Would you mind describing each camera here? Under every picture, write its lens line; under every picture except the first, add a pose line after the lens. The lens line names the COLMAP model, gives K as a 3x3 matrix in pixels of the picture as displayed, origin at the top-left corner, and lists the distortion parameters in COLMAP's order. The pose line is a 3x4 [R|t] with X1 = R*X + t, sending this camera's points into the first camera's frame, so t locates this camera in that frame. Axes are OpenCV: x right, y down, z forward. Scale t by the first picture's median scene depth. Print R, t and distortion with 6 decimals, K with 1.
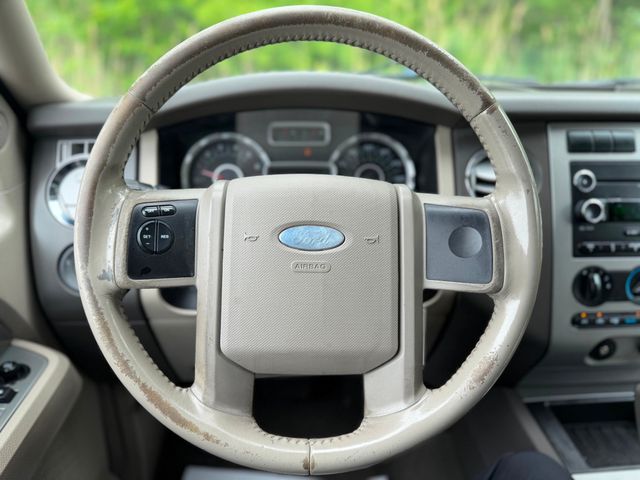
lens RADIAL K [[445.4, 0, 318.0], [0, 445.4, 237.1], [0, 0, 1]] dist [0.033155, -0.002178]
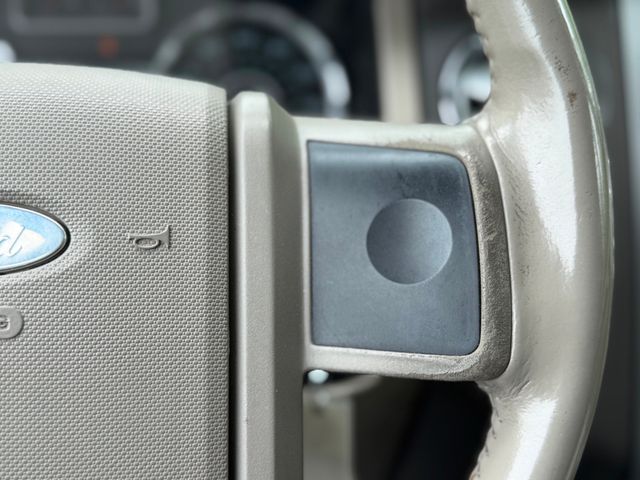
lens RADIAL K [[718.1, 0, 322.6], [0, 718.1, 237.9], [0, 0, 1]] dist [0.163999, 0.000000]
pose [[0.996123, -0.020398, 0.085573, 0.207686], [0.020139, 0.999790, 0.003888, 0.004453], [-0.085634, -0.002150, 0.996324, 0.413435]]
